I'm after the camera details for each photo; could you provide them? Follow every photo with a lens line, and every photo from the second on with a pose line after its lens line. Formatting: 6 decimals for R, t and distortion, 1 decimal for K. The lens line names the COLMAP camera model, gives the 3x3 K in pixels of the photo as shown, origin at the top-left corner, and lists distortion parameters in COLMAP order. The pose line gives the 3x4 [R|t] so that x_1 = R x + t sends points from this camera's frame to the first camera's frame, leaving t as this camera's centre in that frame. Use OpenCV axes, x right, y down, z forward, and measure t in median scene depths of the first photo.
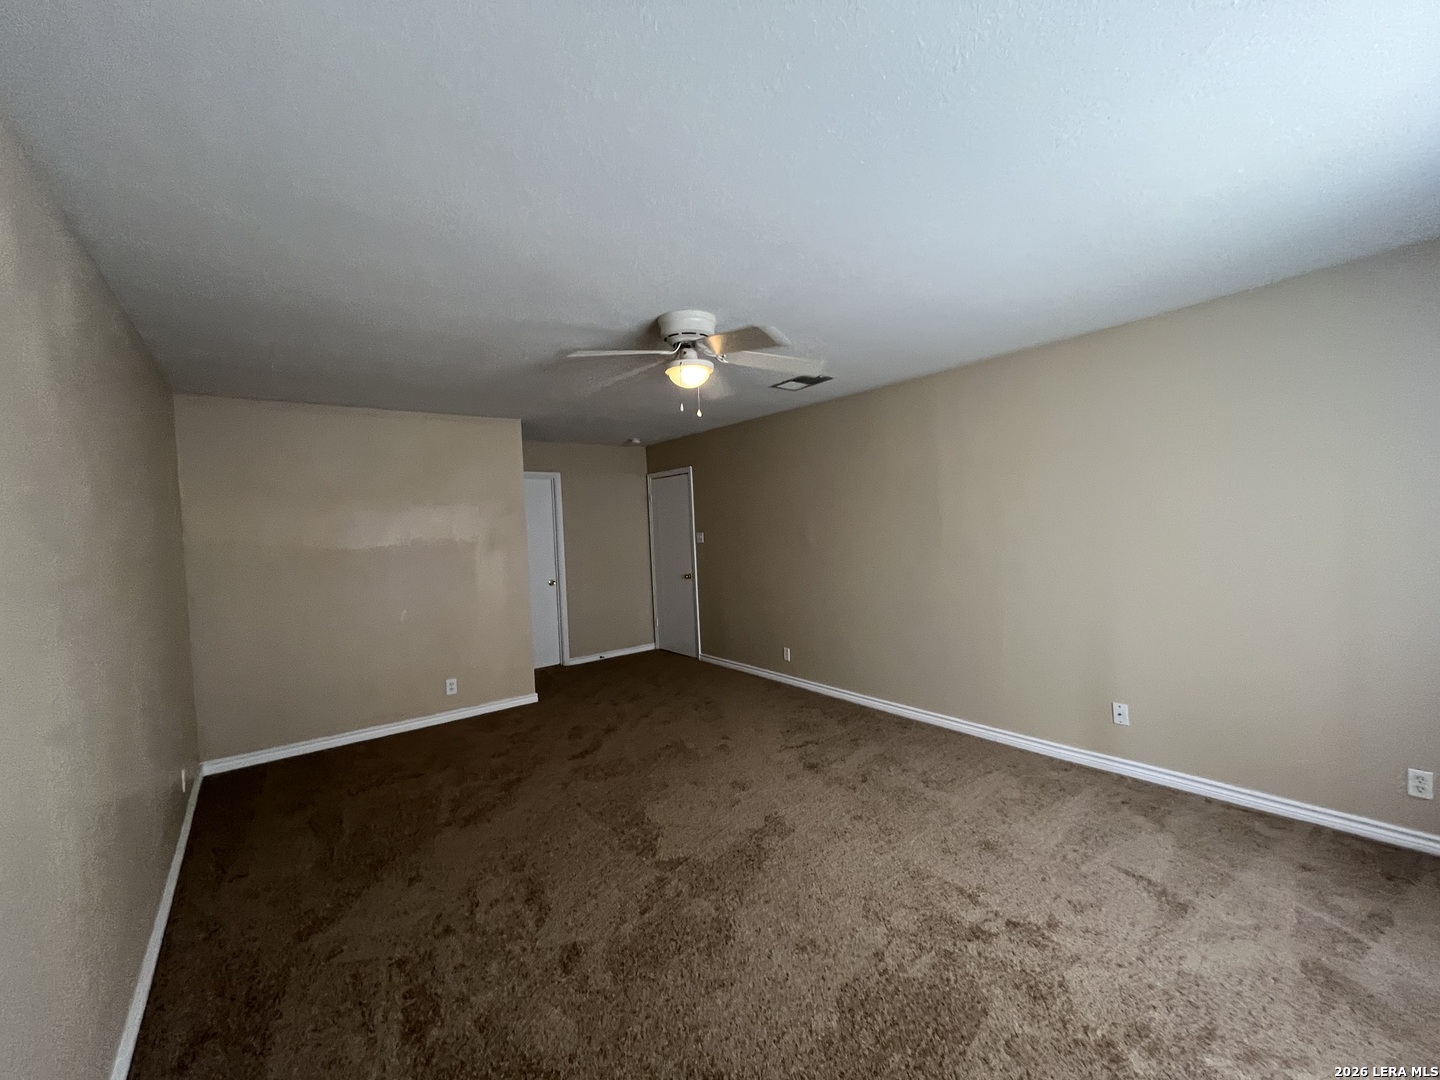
lens RADIAL K [[579.5, 0, 718.5], [0, 579.5, 540.3], [0, 0, 1]] dist [-0.003372, -0.000258]
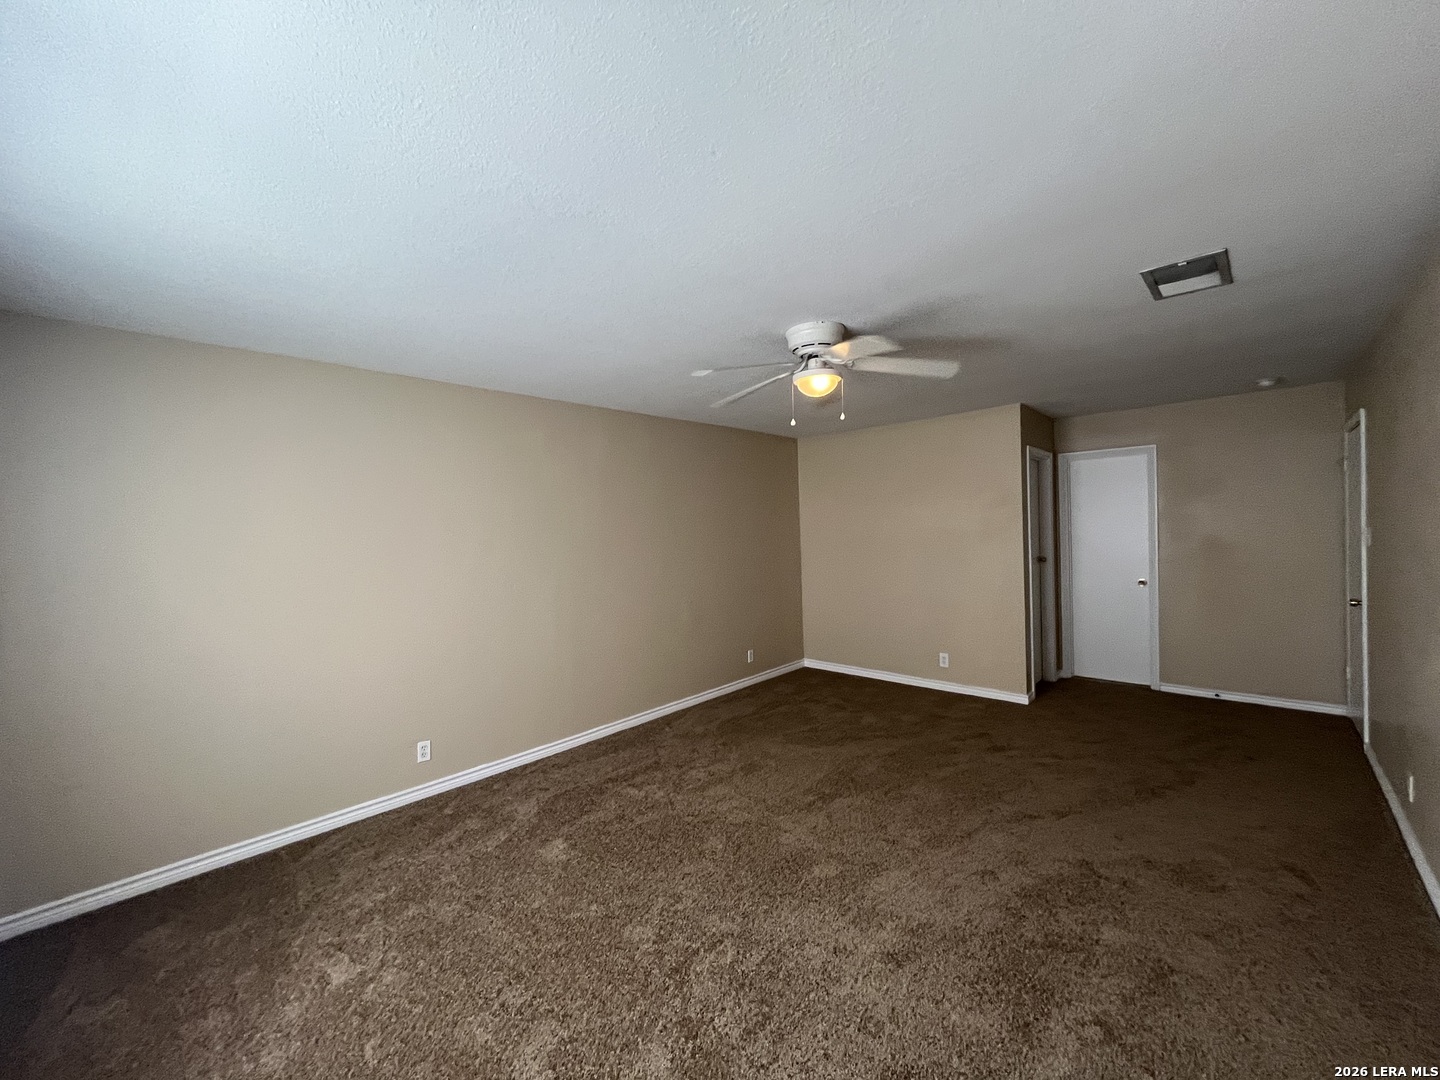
lens RADIAL K [[579.5, 0, 718.5], [0, 579.5, 540.3], [0, 0, 1]] dist [-0.003372, -0.000258]
pose [[0.153215, 0.058472, -0.986461, 0.555192], [-0.003689, 0.998275, 0.058599, -0.041187], [0.988186, -0.005340, 0.153166, 0.396461]]
